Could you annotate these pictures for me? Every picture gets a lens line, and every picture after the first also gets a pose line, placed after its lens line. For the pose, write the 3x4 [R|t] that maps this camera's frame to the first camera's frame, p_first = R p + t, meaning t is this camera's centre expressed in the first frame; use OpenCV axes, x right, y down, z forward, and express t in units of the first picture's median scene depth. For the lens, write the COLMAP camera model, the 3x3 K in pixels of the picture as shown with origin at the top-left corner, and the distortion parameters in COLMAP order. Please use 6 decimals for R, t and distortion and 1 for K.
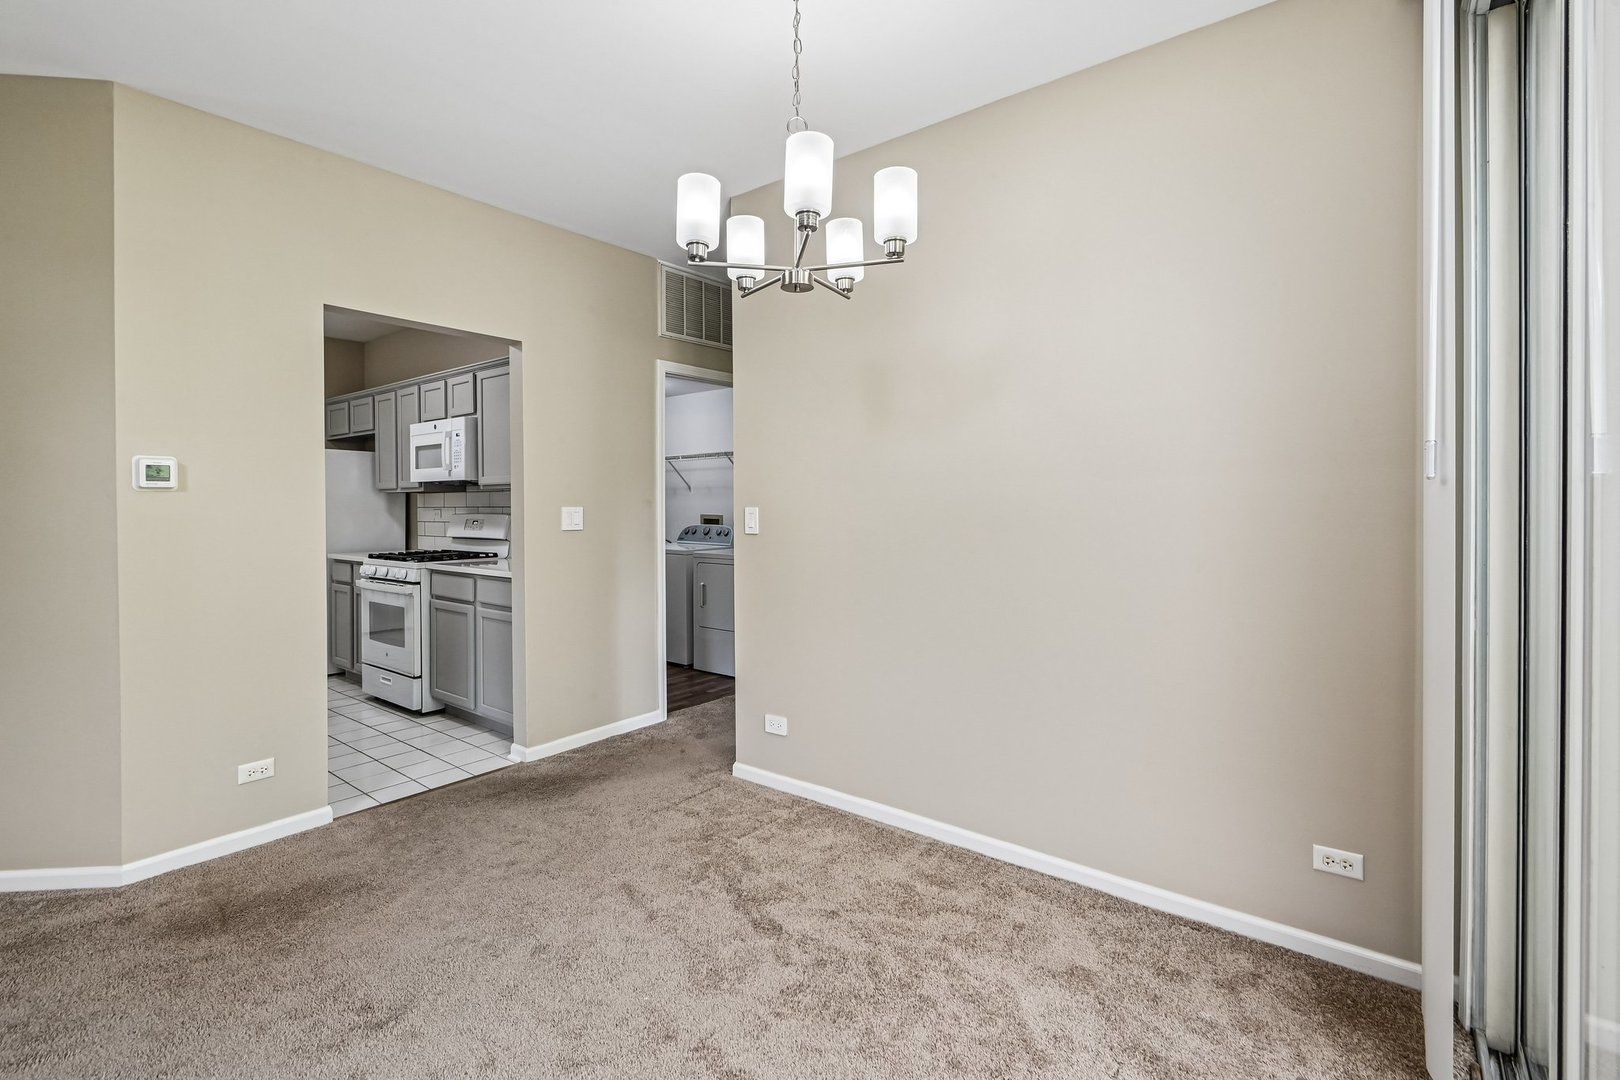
lens RADIAL K [[750.8, 0, 801.8], [0, 750.8, 509.4], [0, 0, 1]] dist [0.002958, 0.000642]
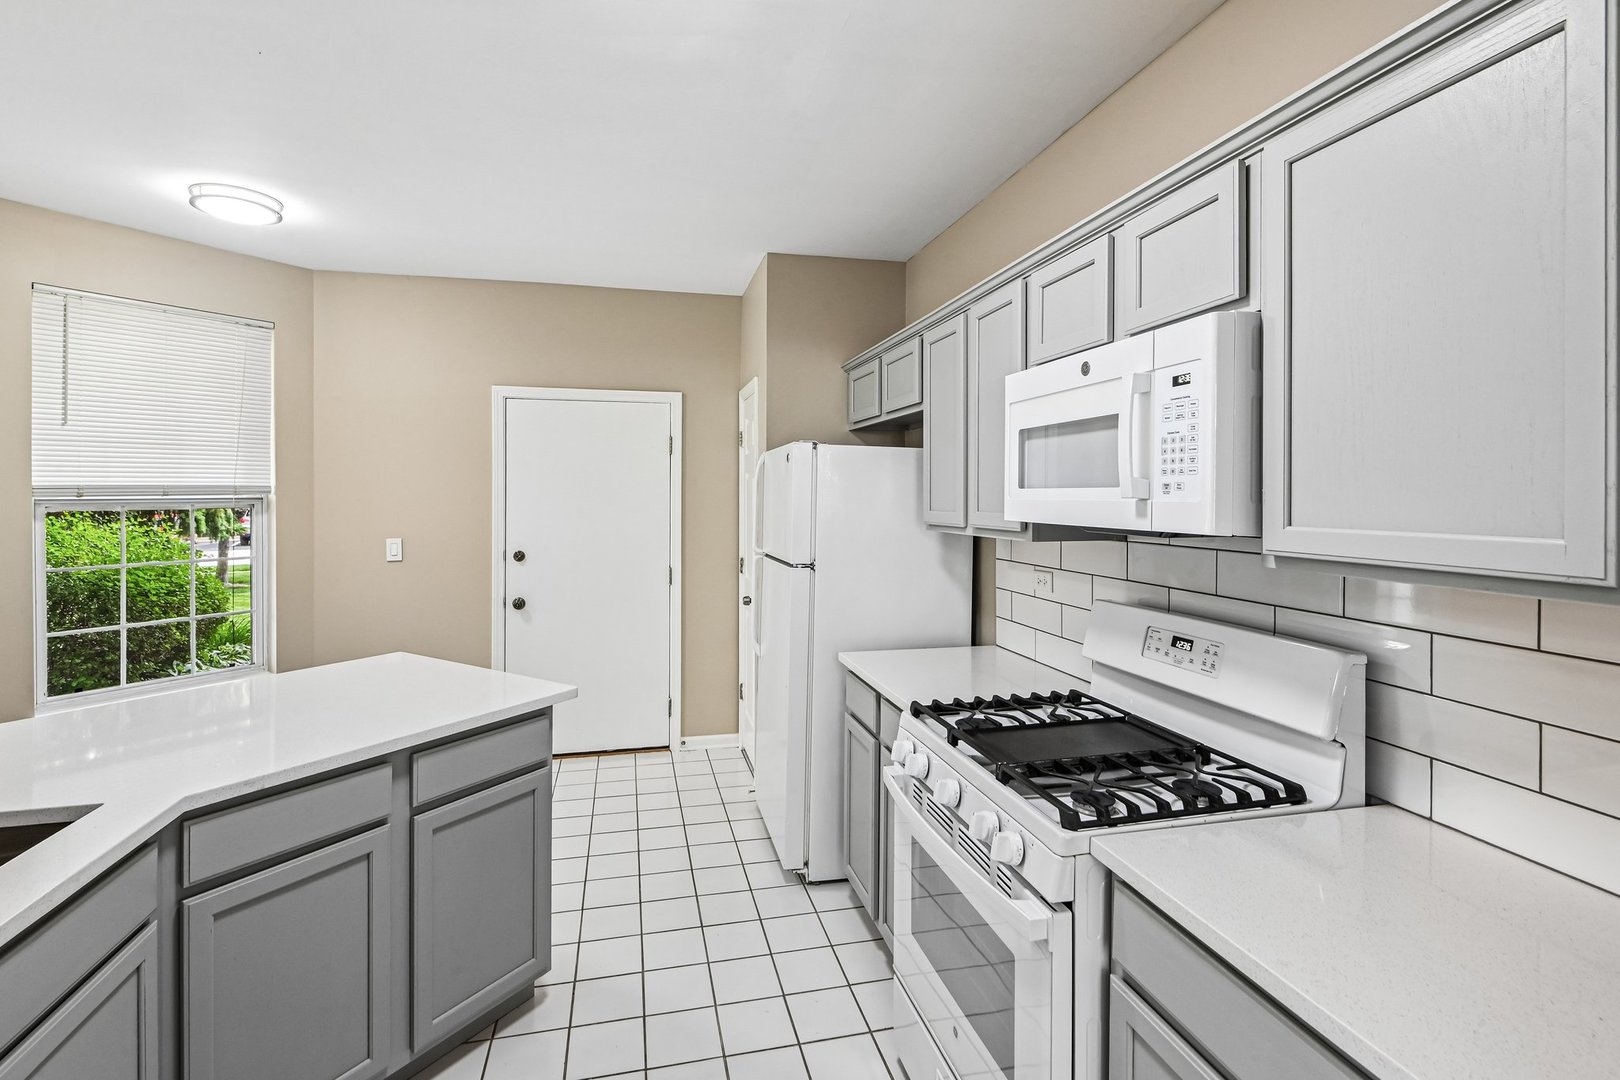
lens RADIAL K [[753.3, 0, 795.4], [0, 753.3, 506.4], [0, 0, 1]] dist [0.003611, -0.000549]
pose [[0.784067, 0.016687, -0.620452, -0.457237], [-0.012394, 0.999860, 0.011229, -0.059699], [0.620553, -0.001115, 0.784164, 0.786120]]
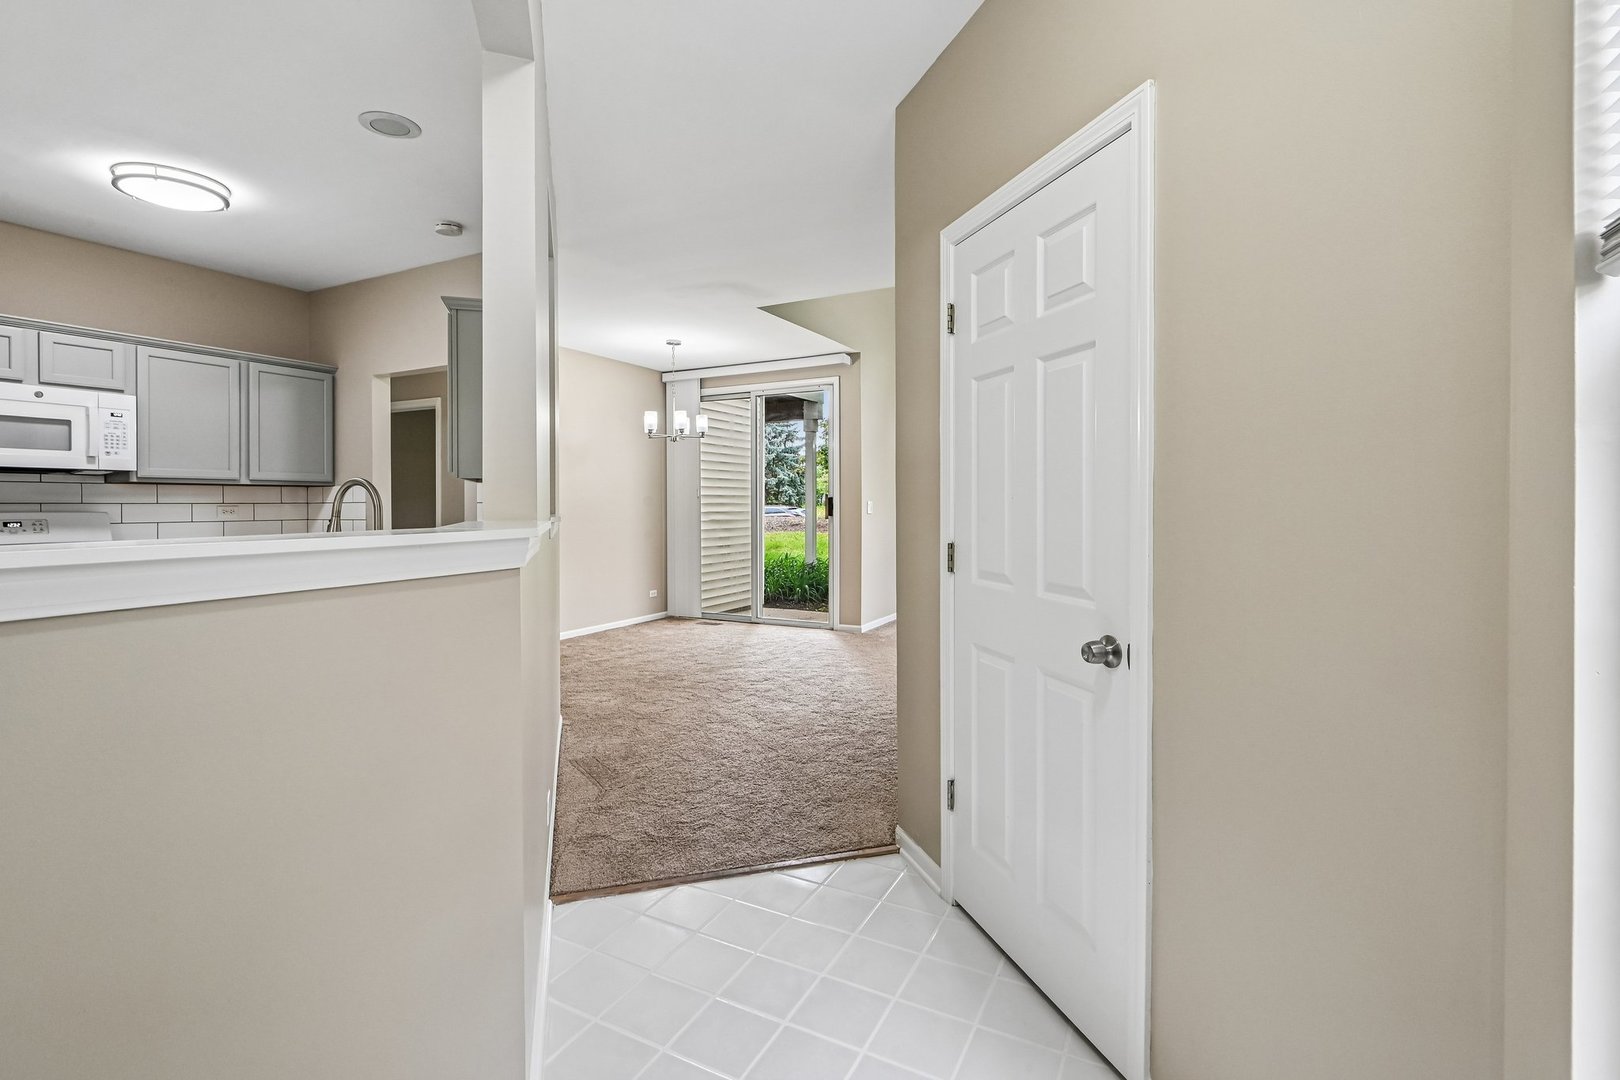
lens RADIAL K [[738.4, 0, 797.9], [0, 738.4, 502.2], [0, 0, 1]] dist [-0.000762, -0.001109]
pose [[-0.181989, 0.005393, 0.983286, -1.615444], [0.011793, 0.999925, -0.003302, 0.008664], [-0.983230, 0.010995, -0.182039, 0.486684]]
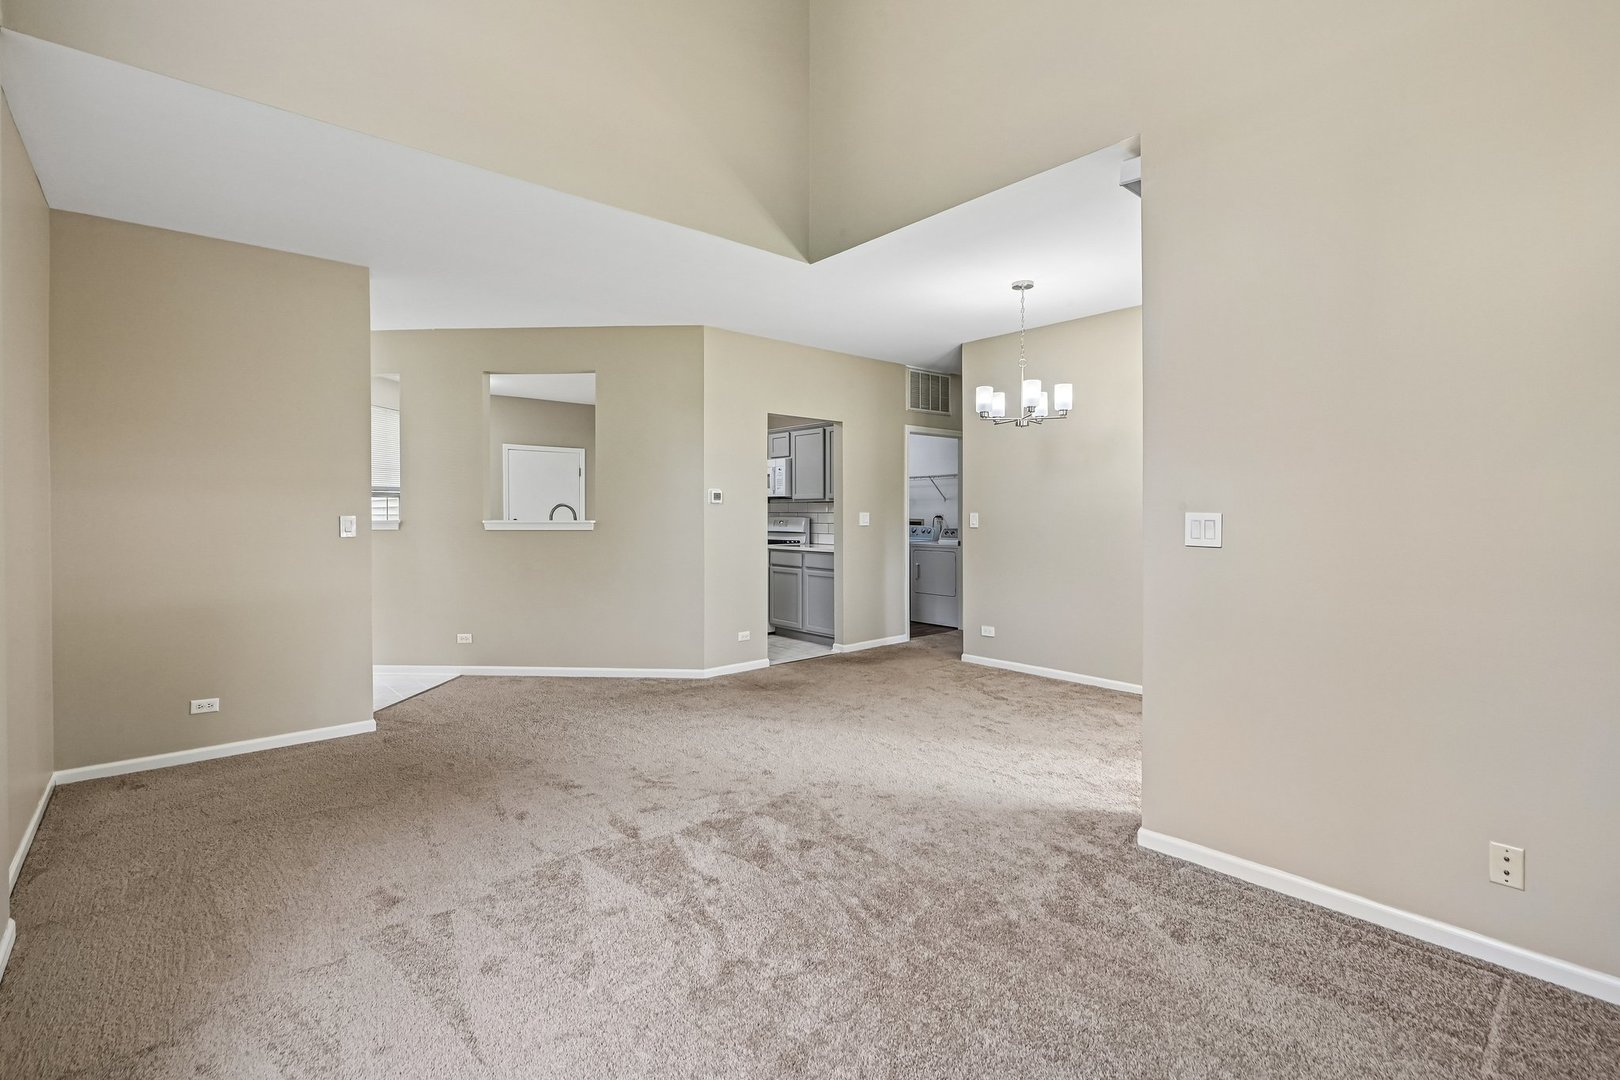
lens RADIAL K [[739.2, 0, 811.7], [0, 739.2, 511.8], [0, 0, 1]] dist [-0.001076, -0.000684]
pose [[0.985424, 0.004670, -0.170052, -0.126305], [-0.005818, 0.999964, -0.006251, 0.006127], [0.170017, 0.007149, 0.985415, -0.707075]]
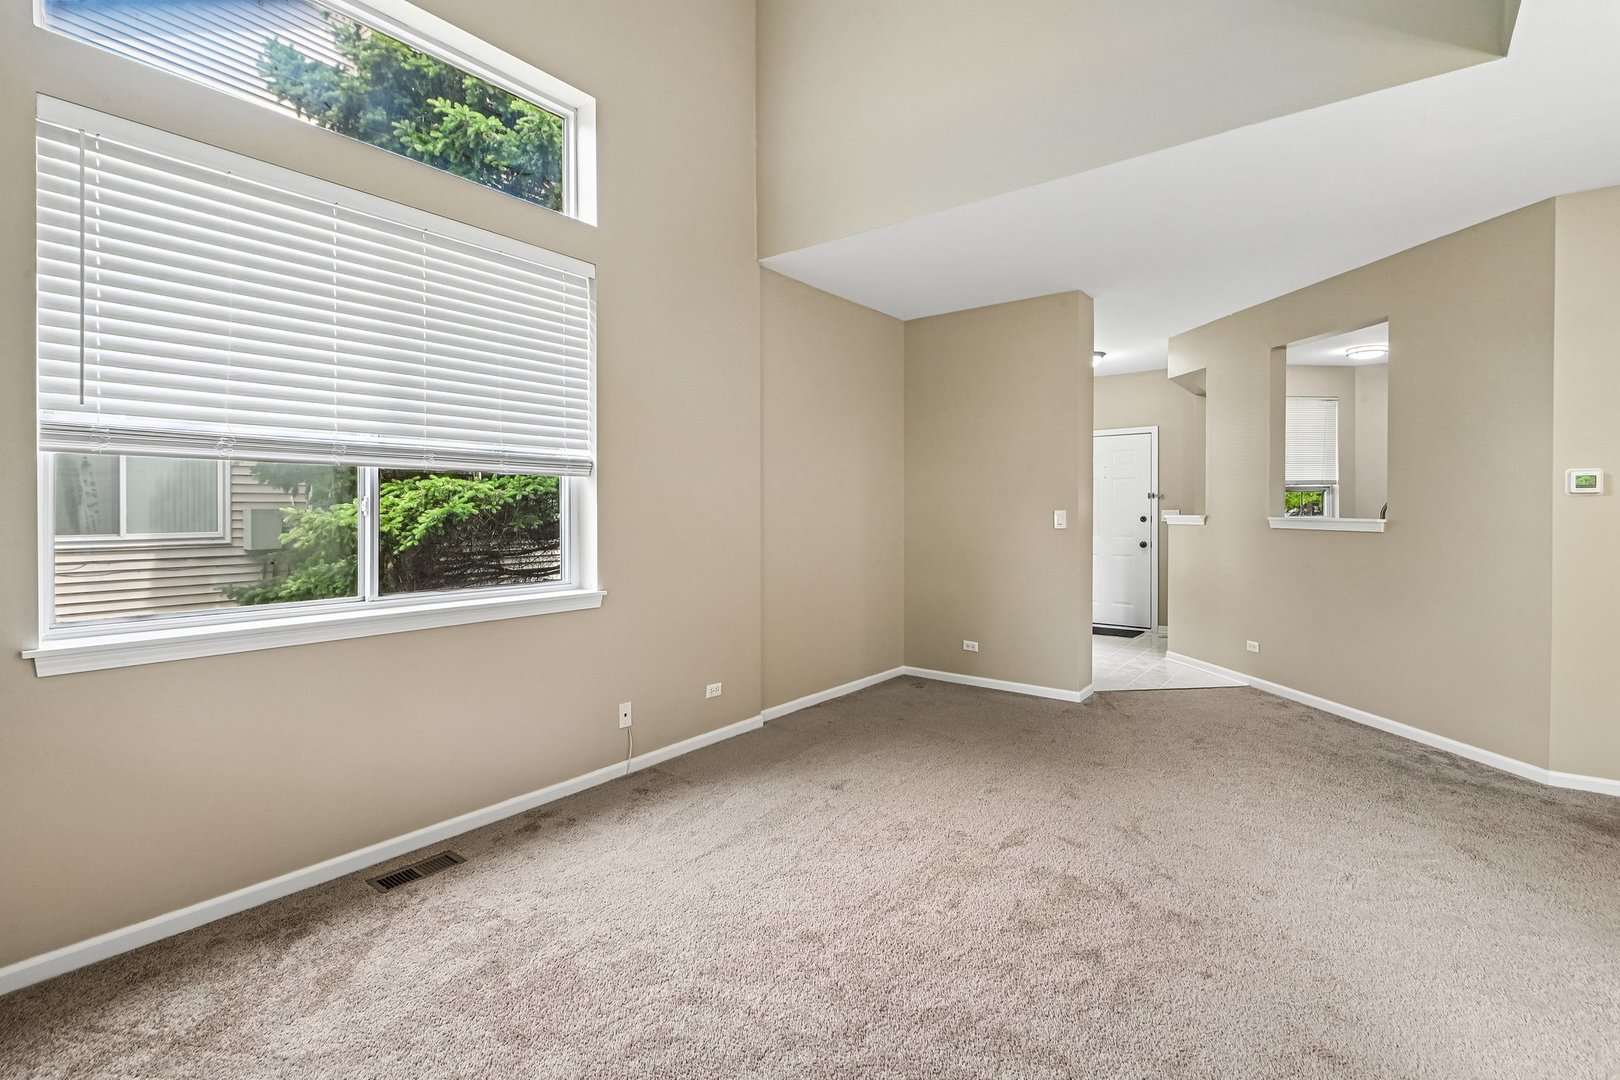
lens RADIAL K [[735.3, 0, 788.1], [0, 735.3, 515.2], [0, 0, 1]] dist [-0.007047, -0.000739]
pose [[0.001640, 0.016602, -0.999861, 0.253066], [-0.008992, 0.999822, 0.016587, 0.000775], [0.999958, 0.008963, 0.001789, -0.239440]]
